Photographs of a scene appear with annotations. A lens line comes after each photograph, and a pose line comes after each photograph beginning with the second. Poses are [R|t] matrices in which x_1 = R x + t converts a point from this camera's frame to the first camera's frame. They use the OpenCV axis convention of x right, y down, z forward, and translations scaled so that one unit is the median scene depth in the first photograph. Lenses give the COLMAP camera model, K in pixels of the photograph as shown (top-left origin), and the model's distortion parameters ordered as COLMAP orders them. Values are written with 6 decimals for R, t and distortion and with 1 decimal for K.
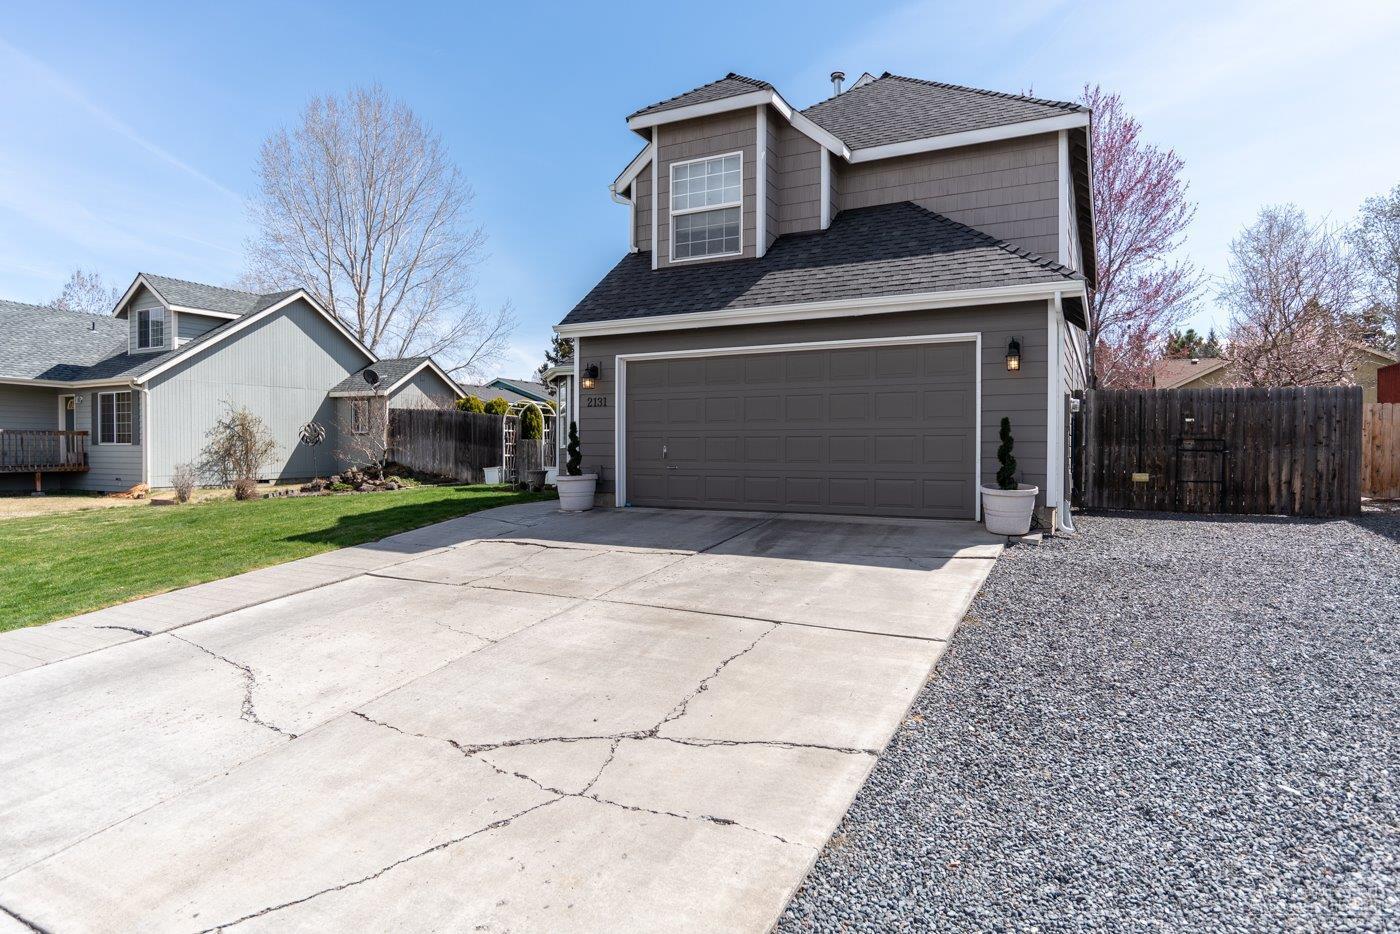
lens RADIAL K [[877.3, 0, 700.0], [0, 877.3, 467.0], [0, 0, 1]] dist [-0.033533, 0.000975]
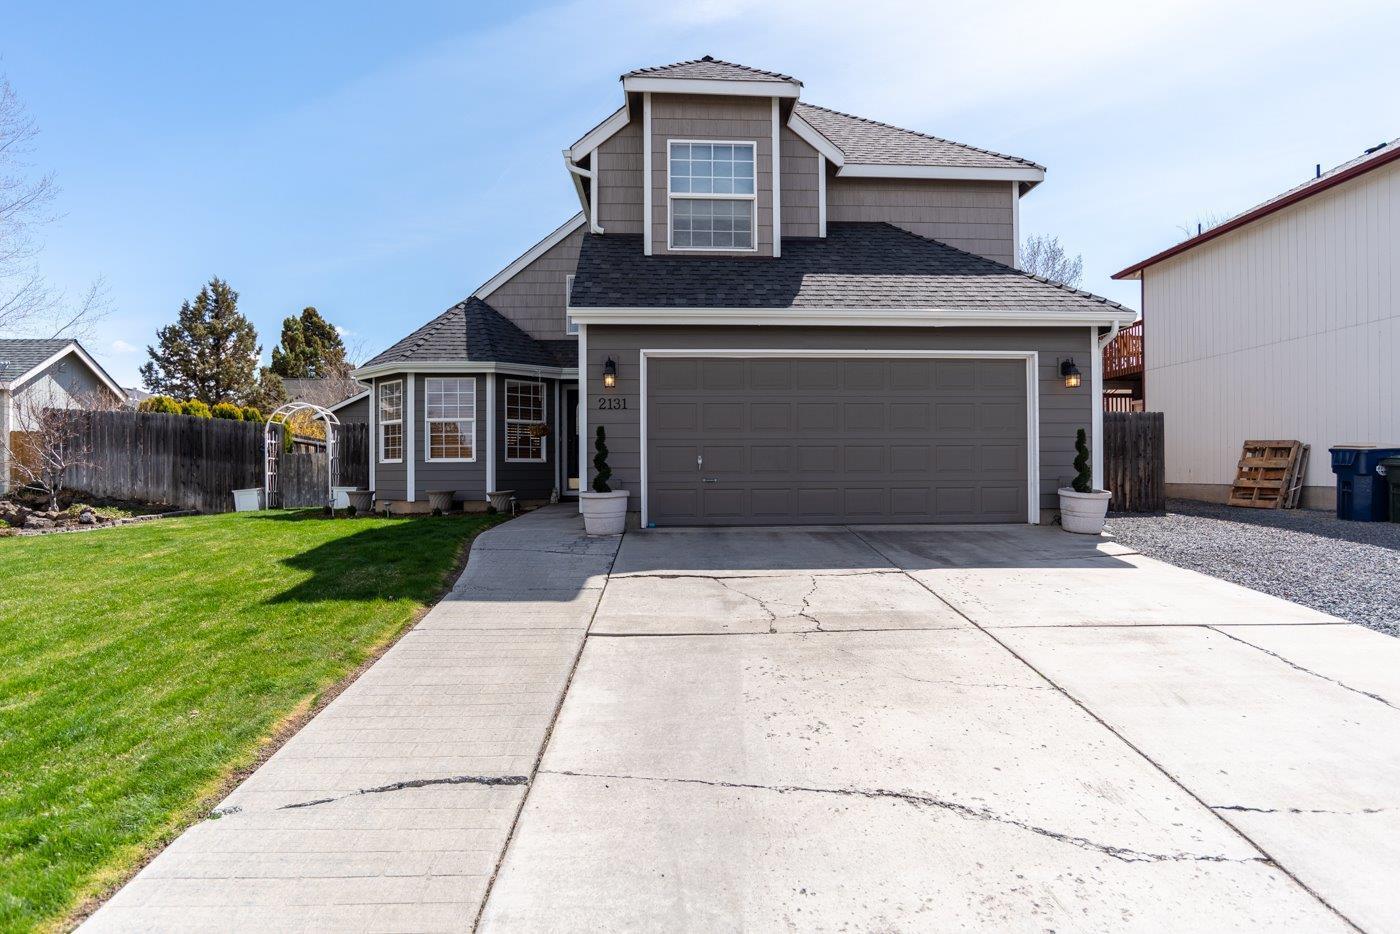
lens RADIAL K [[834.0, 0, 754.4], [0, 834.0, 469.3], [0, 0, 1]] dist [-0.036570, 0.021973]
pose [[0.838516, -0.006176, 0.544842, -0.431324], [0.017426, 0.999728, -0.015486, 0.003018], [-0.544598, 0.022480, 0.838396, 0.258264]]
